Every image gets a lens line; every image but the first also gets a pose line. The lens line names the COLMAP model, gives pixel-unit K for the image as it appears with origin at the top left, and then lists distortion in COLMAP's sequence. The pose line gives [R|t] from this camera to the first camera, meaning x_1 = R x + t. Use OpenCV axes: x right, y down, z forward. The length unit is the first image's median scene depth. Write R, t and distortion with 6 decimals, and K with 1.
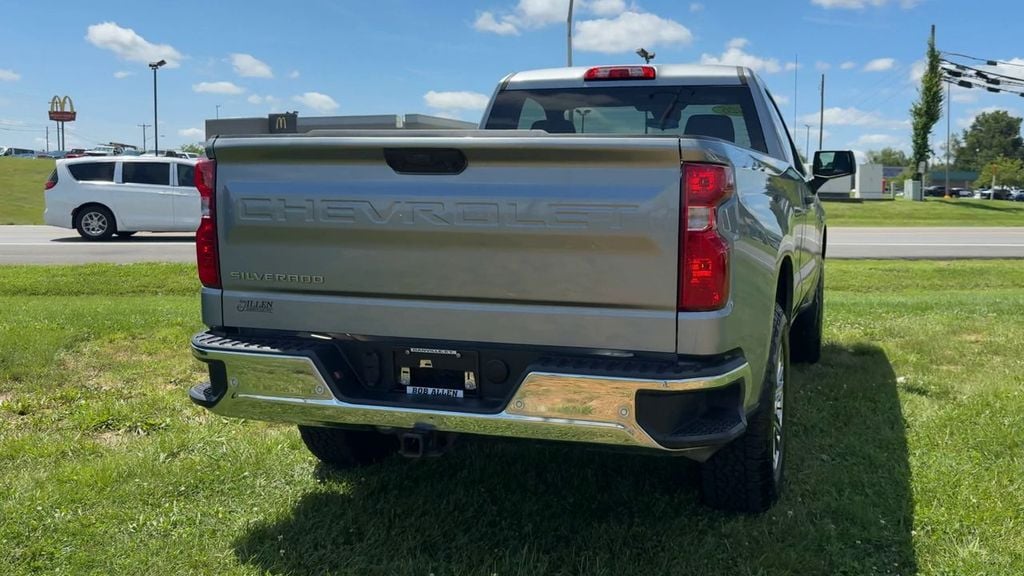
lens RADIAL K [[944.3, 0, 570.7], [0, 944.3, 251.3], [0, 0, 1]] dist [0.011781, 0.000000]
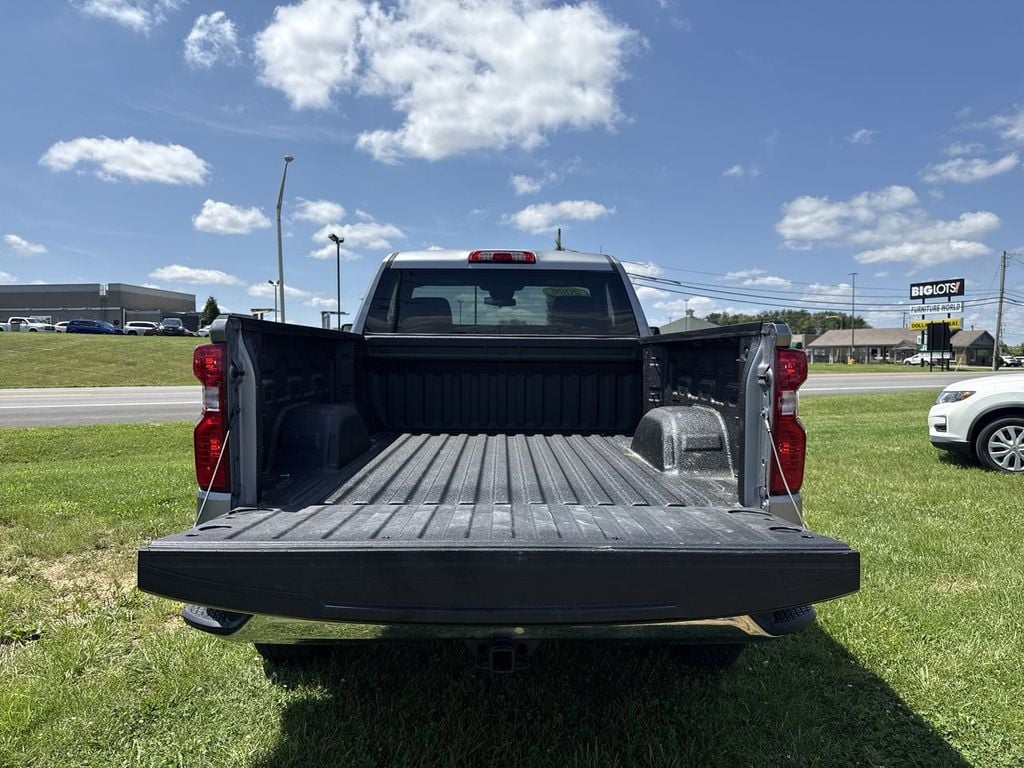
lens RADIAL K [[740.9, 0, 506.7], [0, 740.9, 385.5], [0, 0, 1]] dist [0.038367, -0.031537]
pose [[0.951199, -0.018318, 0.308033, -0.358600], [0.023657, 0.999628, -0.013606, -0.044961], [-0.307669, 0.020229, 0.951278, 0.299572]]
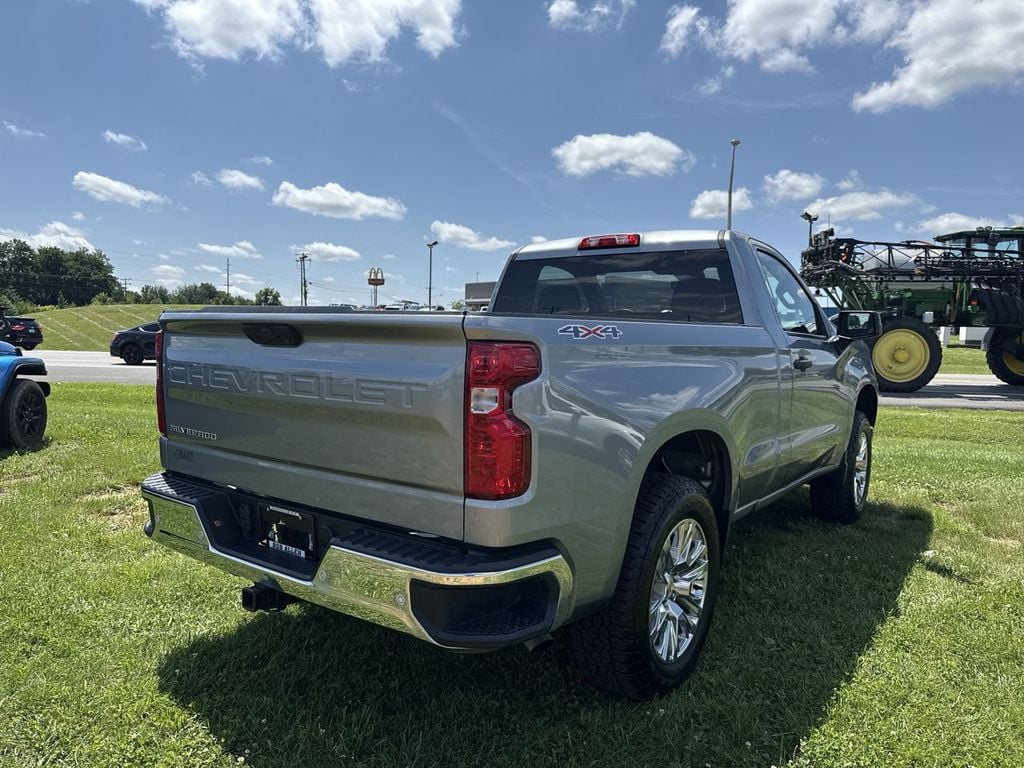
lens RADIAL K [[740.9, 0, 473.7], [0, 740.9, 404.0], [0, 0, 1]] dist [0.038367, -0.031537]
pose [[0.938364, 0.038126, -0.343540, 0.338989], [-0.028925, 0.999073, 0.031868, -0.049092], [0.344436, -0.019967, 0.938597, 0.278532]]
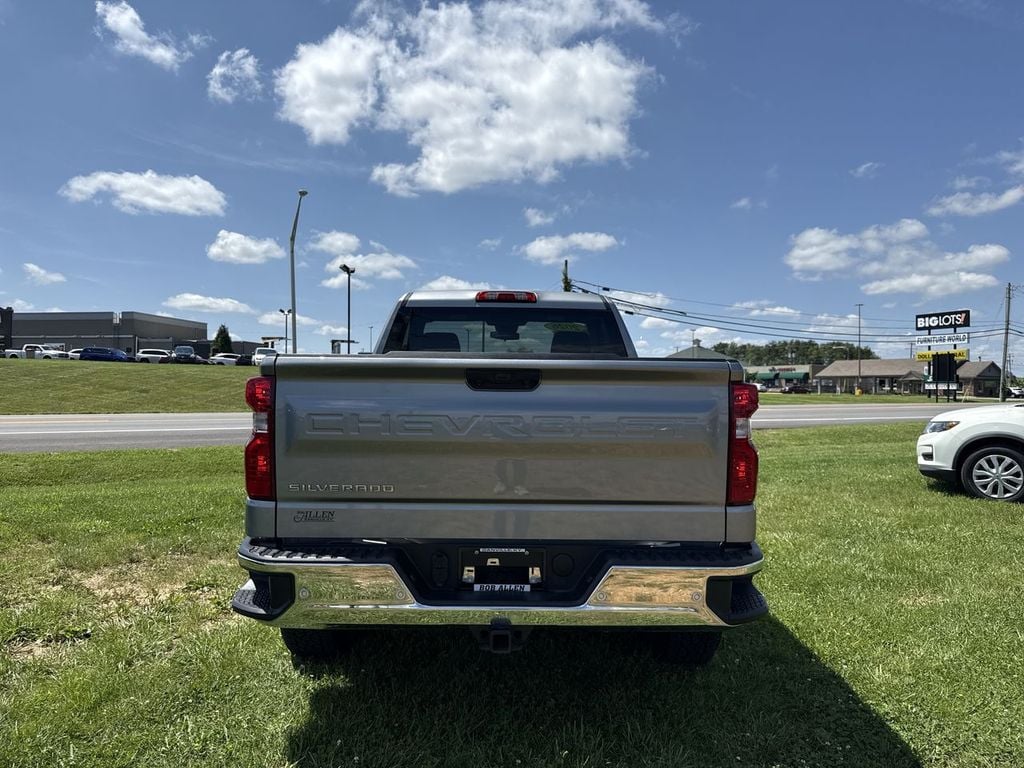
lens RADIAL K [[740.9, 0, 509.7], [0, 740.9, 379.2], [0, 0, 1]] dist [0.038367, -0.031537]
pose [[0.954357, 0.000902, 0.298667, -0.390446], [0.017958, 0.998013, -0.060395, -0.040914], [-0.298128, 0.063002, 0.952444, 0.157927]]
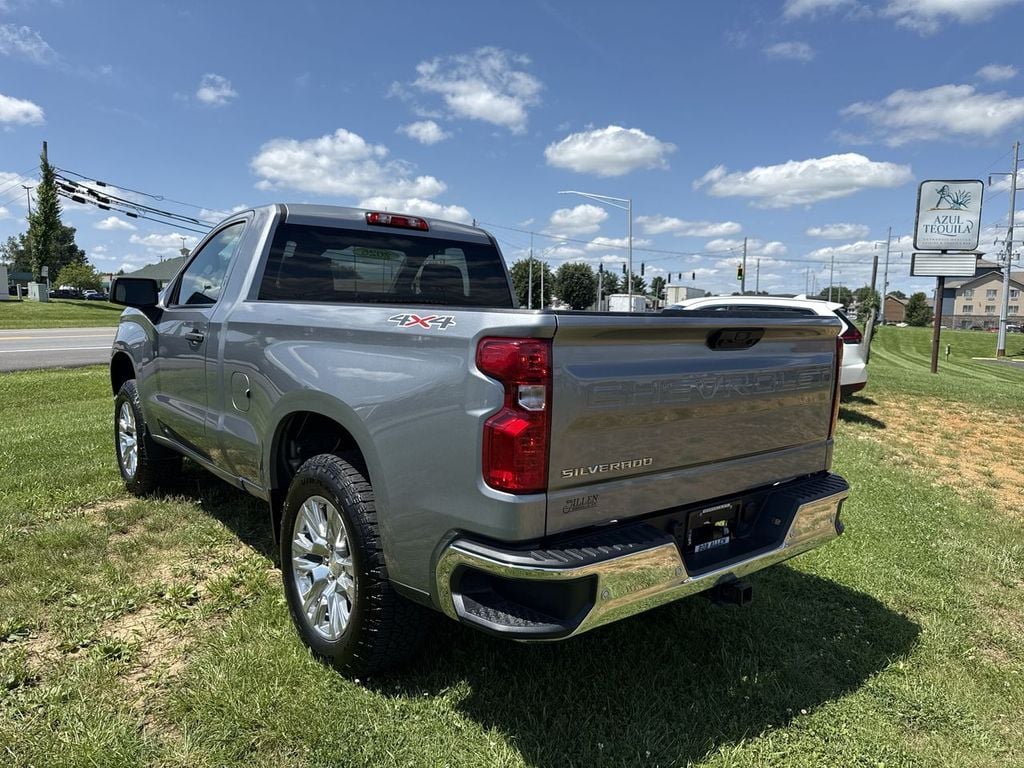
lens RADIAL K [[776.2, 0, 517.2], [0, 776.2, 374.2], [0, 0, 1]] dist [-0.025883, 0.021451]
pose [[0.561785, -0.067532, 0.824522, -1.003649], [0.031050, 0.997682, 0.060558, -0.112752], [-0.826700, -0.008419, 0.562579, 0.681169]]
